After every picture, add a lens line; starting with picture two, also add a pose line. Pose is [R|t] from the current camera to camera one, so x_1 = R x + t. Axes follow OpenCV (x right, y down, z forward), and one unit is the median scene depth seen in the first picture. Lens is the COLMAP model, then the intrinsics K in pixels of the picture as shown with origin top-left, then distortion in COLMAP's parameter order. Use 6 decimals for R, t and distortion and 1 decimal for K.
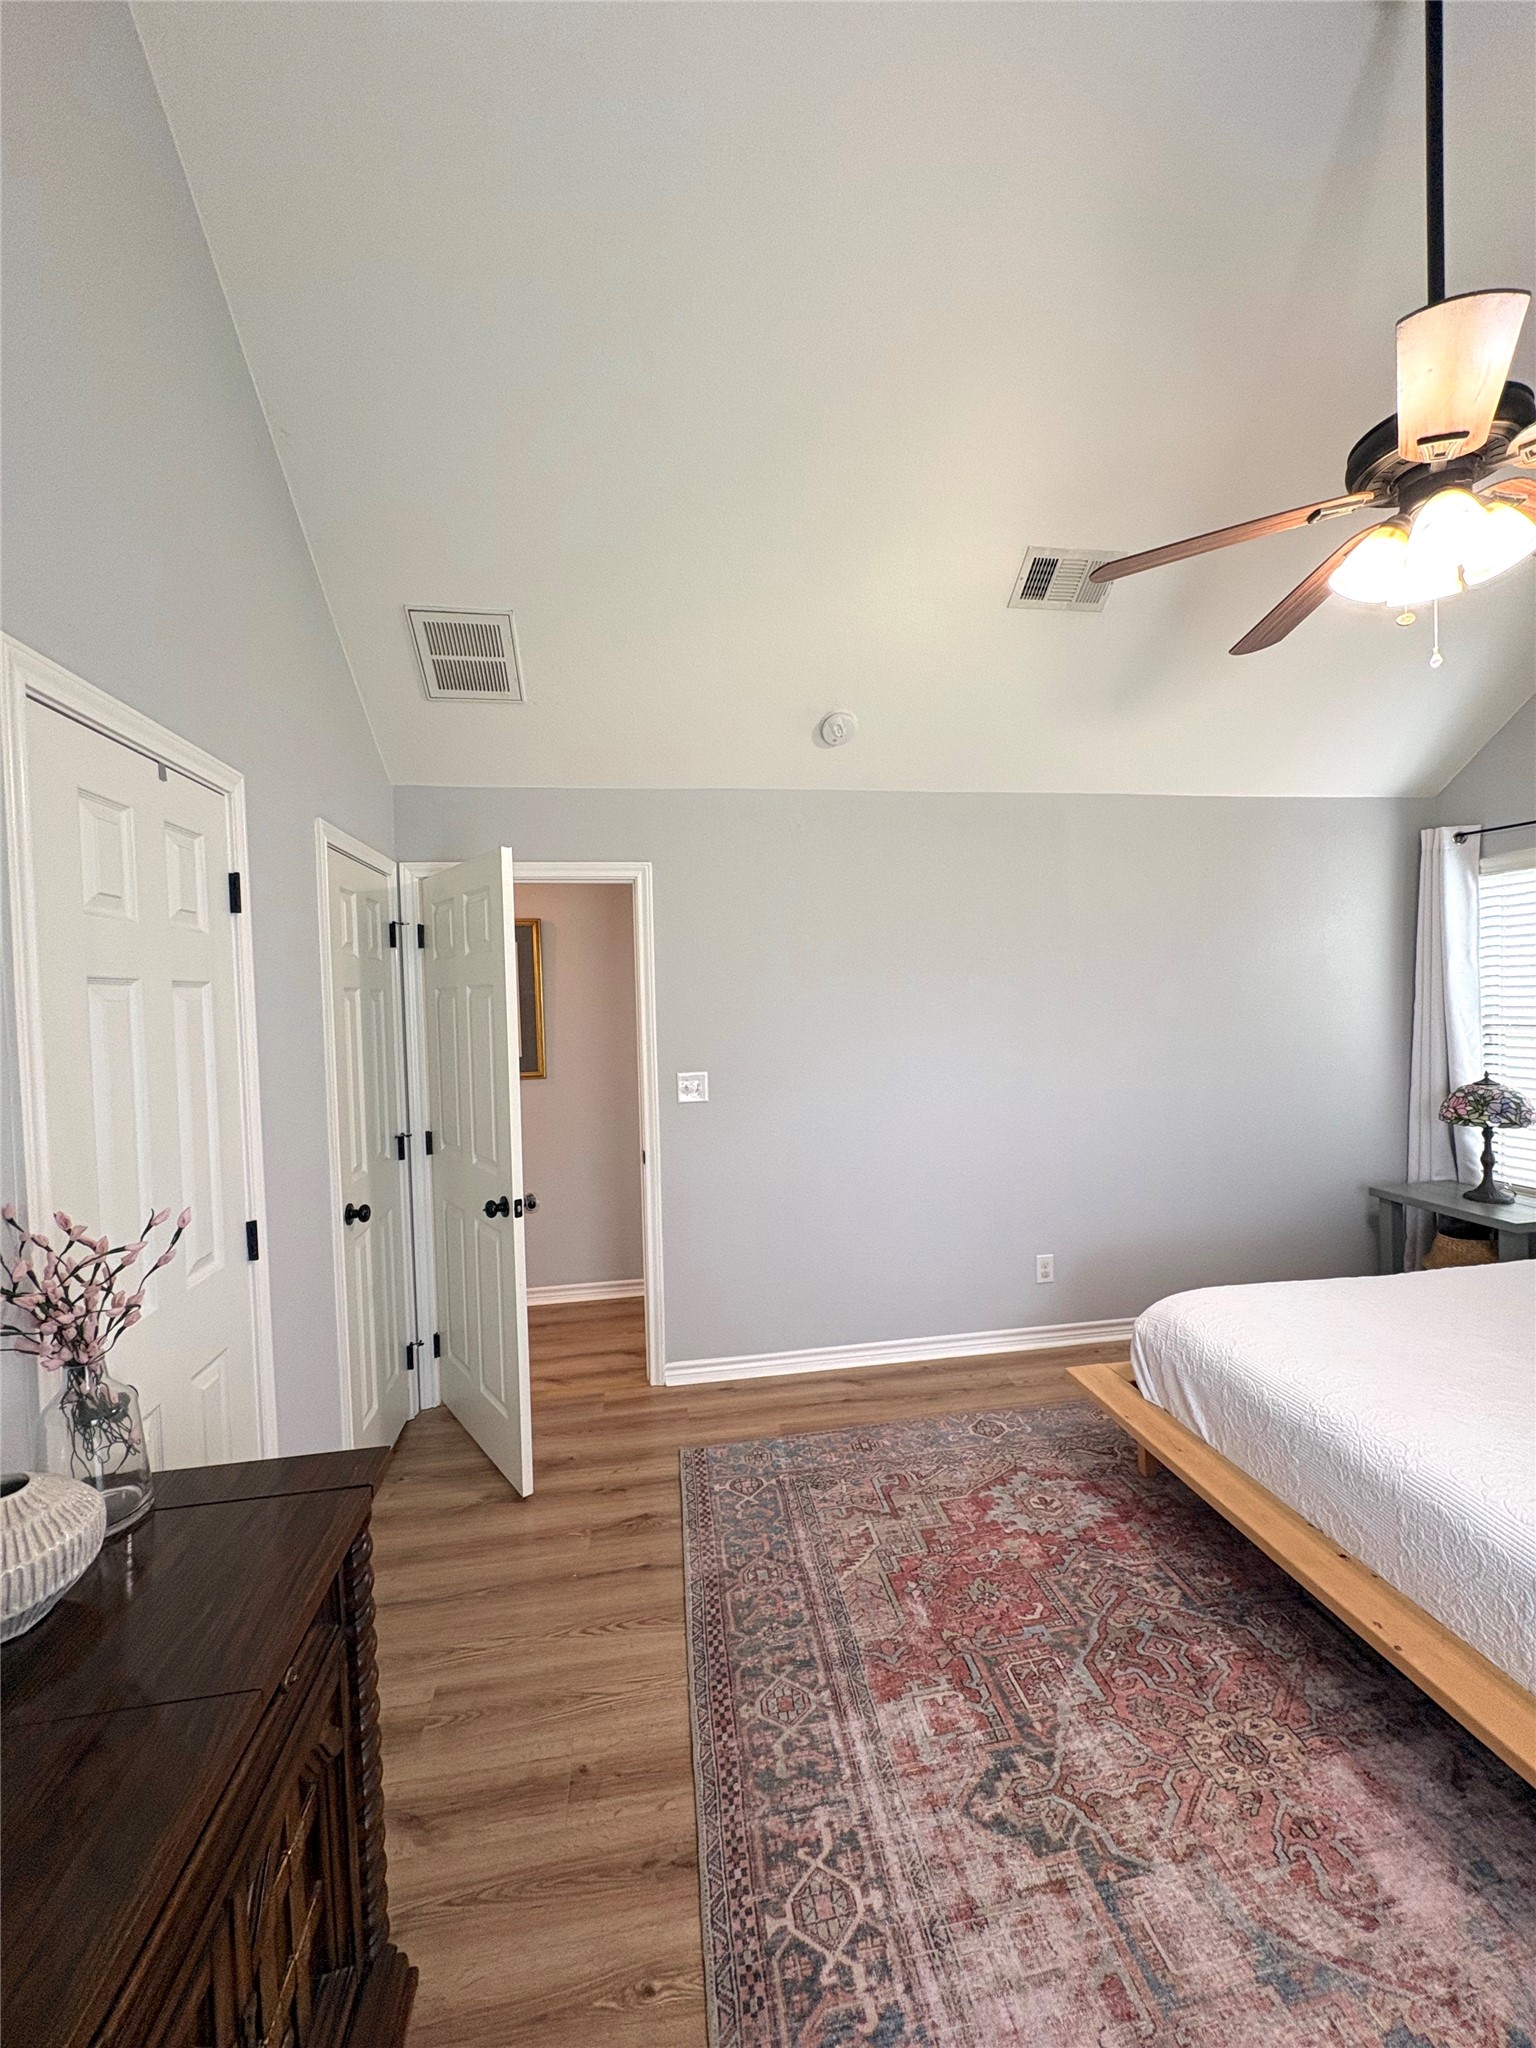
lens RADIAL K [[809.7, 0, 767.3], [0, 809.7, 1023.8], [0, 0, 1]] dist [-0.000527, -0.000018]
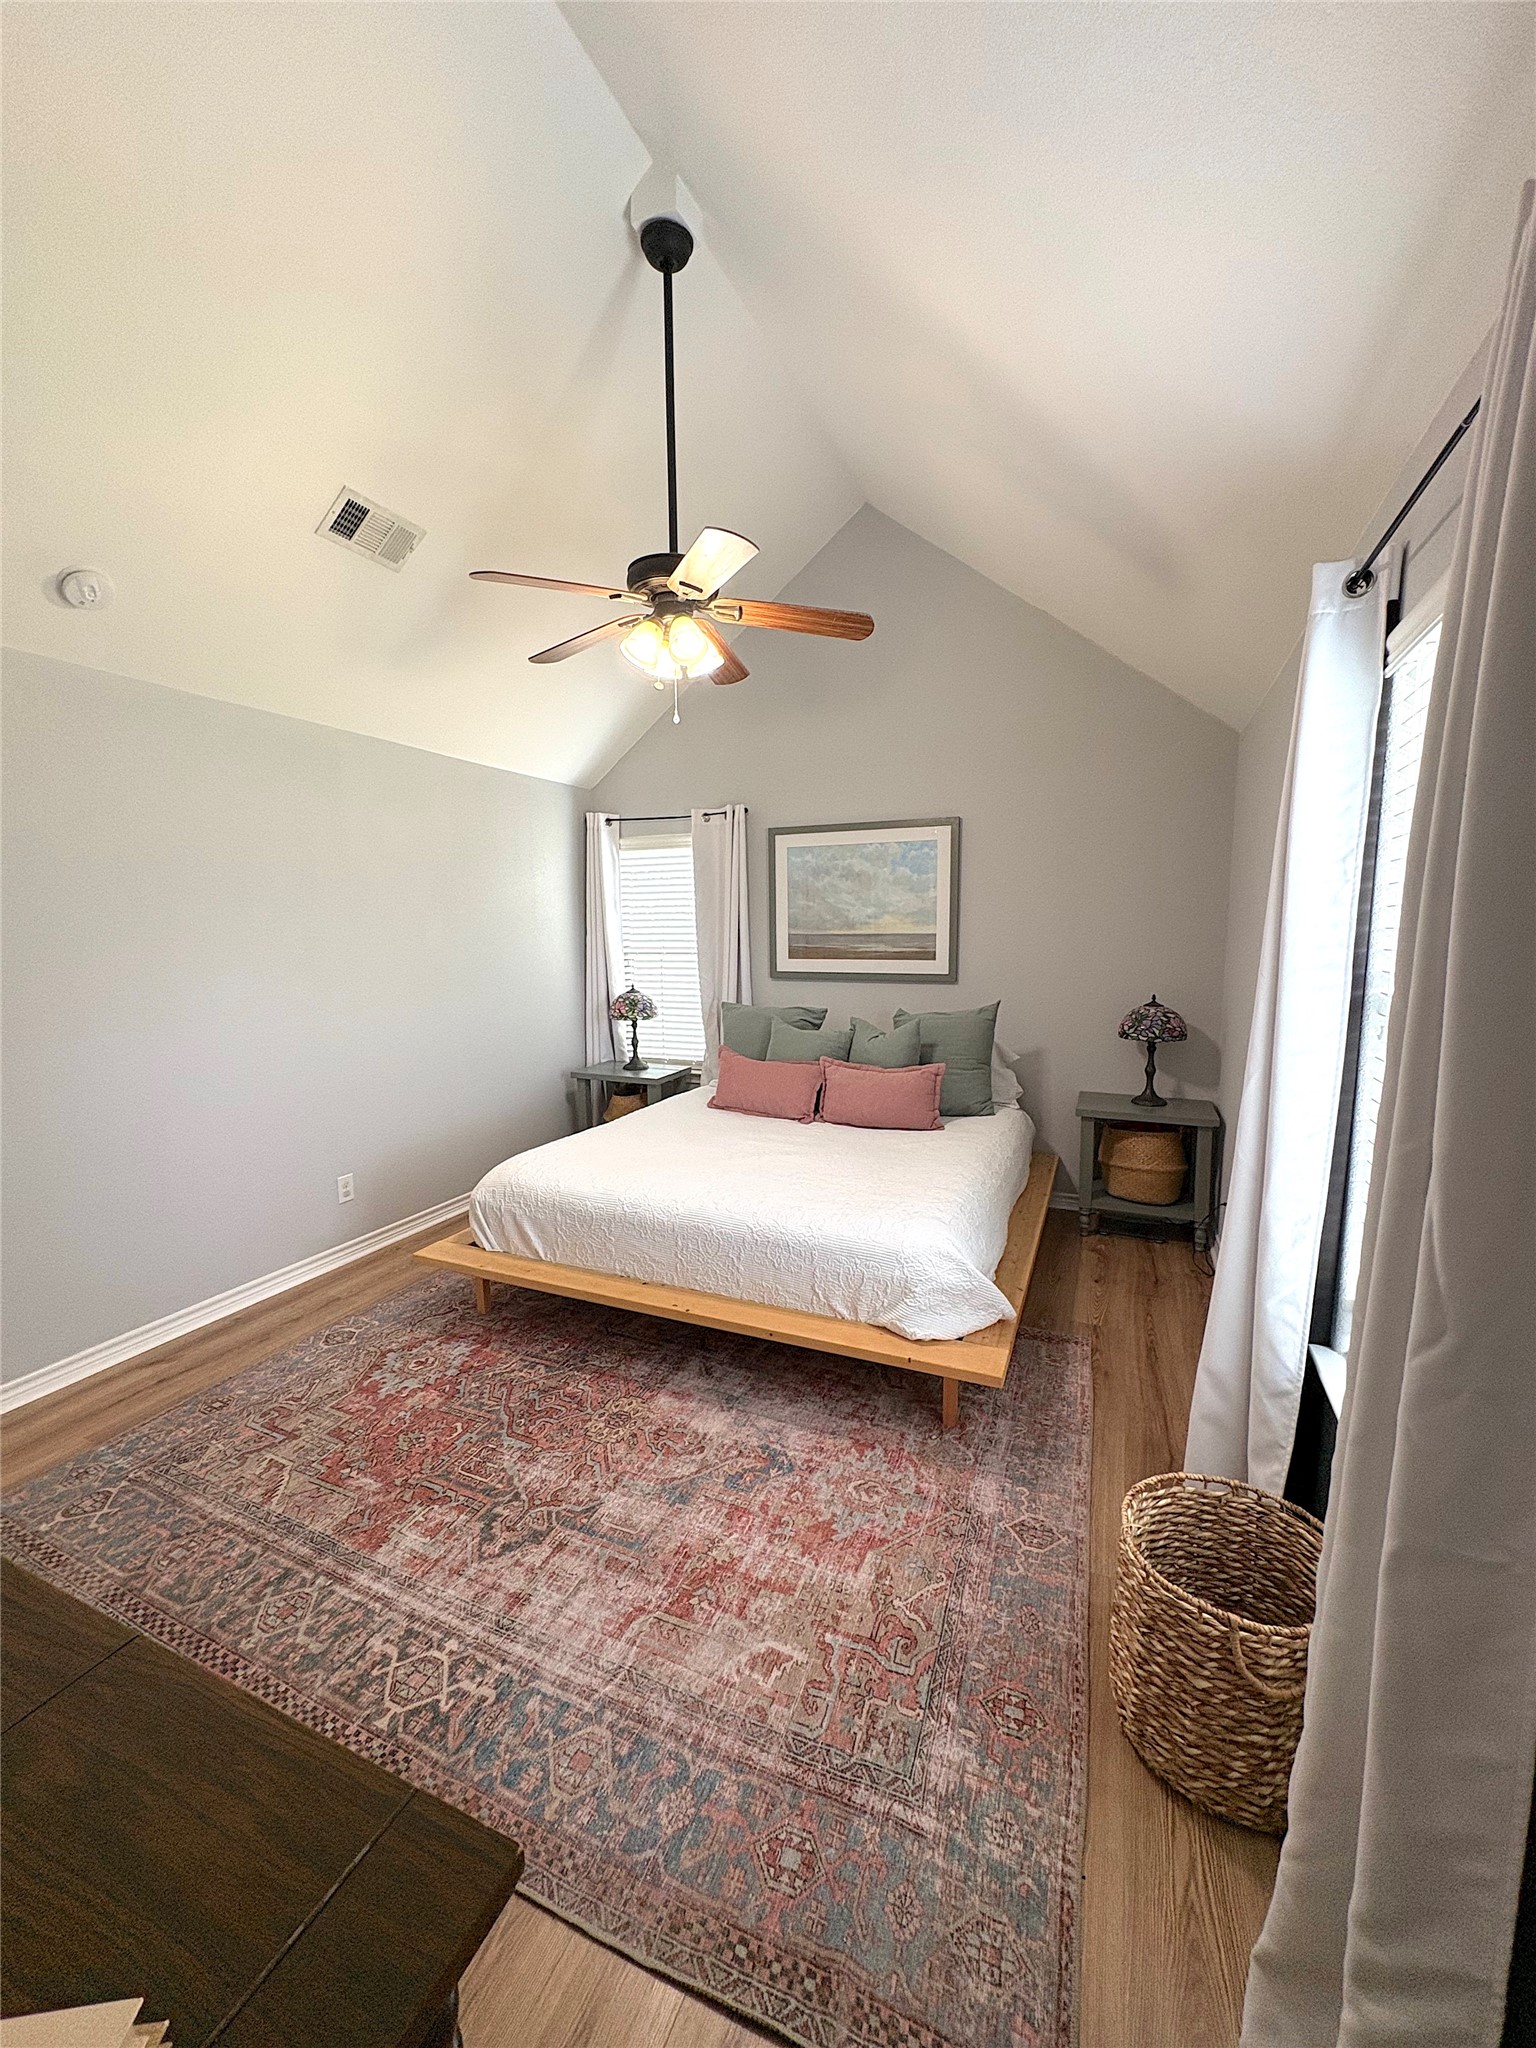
lens RADIAL K [[809.7, 0, 767.3], [0, 809.7, 1023.8], [0, 0, 1]] dist [-0.000527, -0.000018]
pose [[0.541943, -0.079232, 0.836672, -0.396294], [0.018339, 0.996424, 0.082482, 0.023435], [-0.840215, -0.029357, 0.541458, -0.039097]]
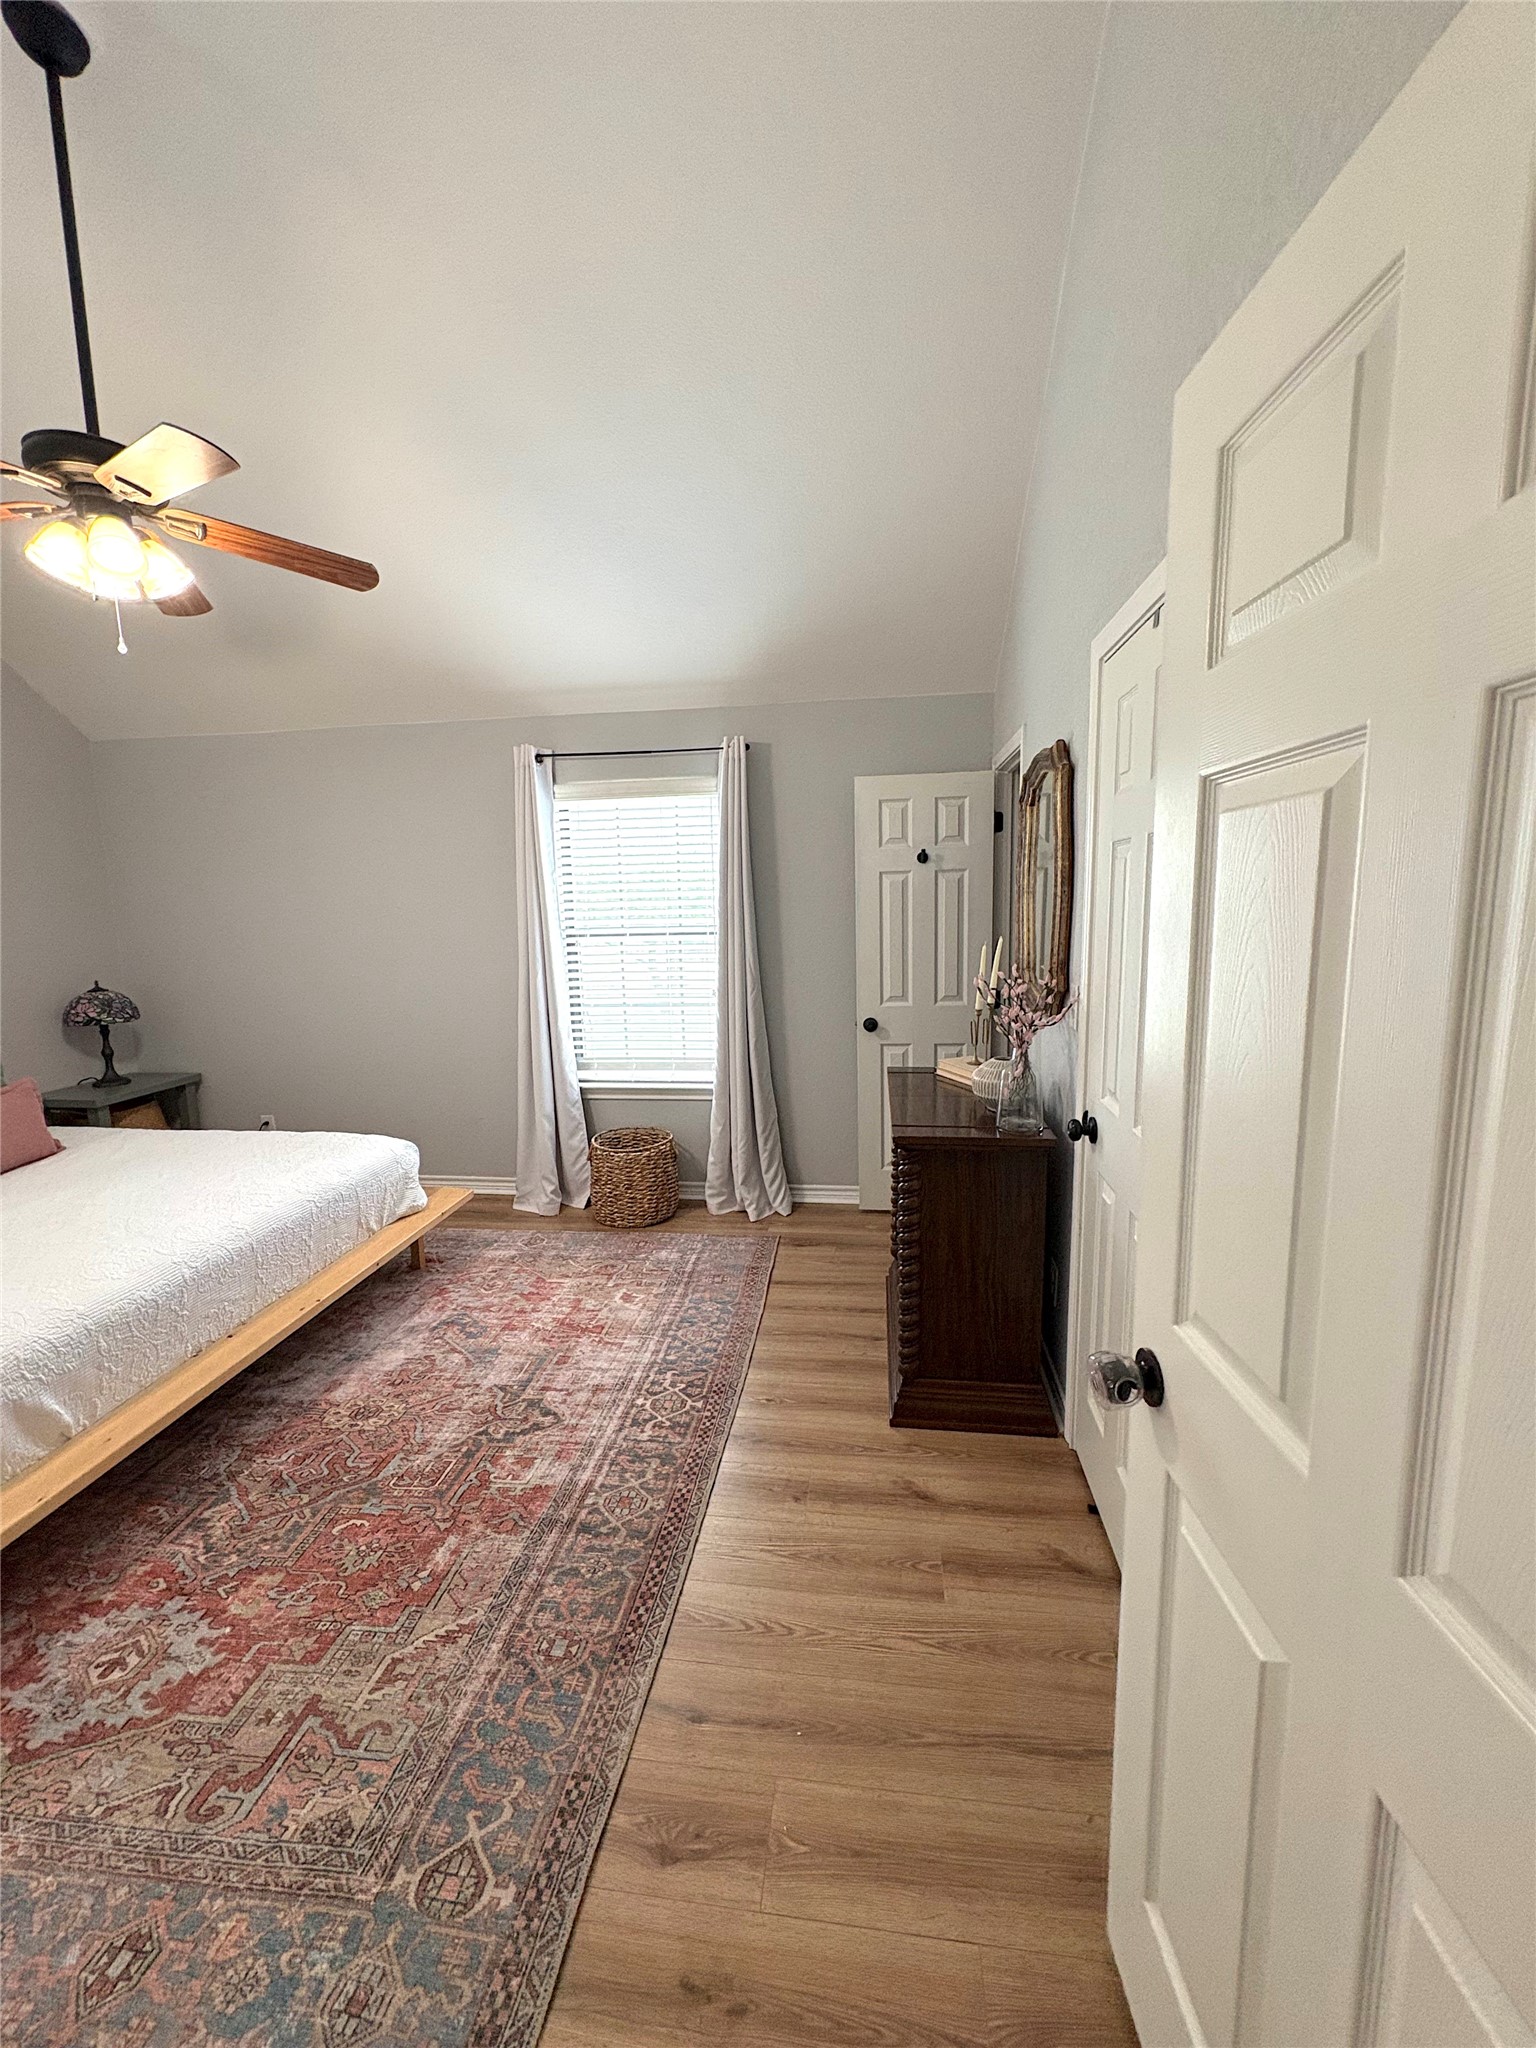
lens RADIAL K [[809.7, 0, 767.3], [0, 809.7, 1023.8], [0, 0, 1]] dist [-0.000527, -0.000018]
pose [[-0.956559, 0.004227, 0.291507, -0.454531], [0.056710, 0.983493, 0.171829, -0.015230], [-0.285969, 0.180896, -0.941009, 1.696814]]
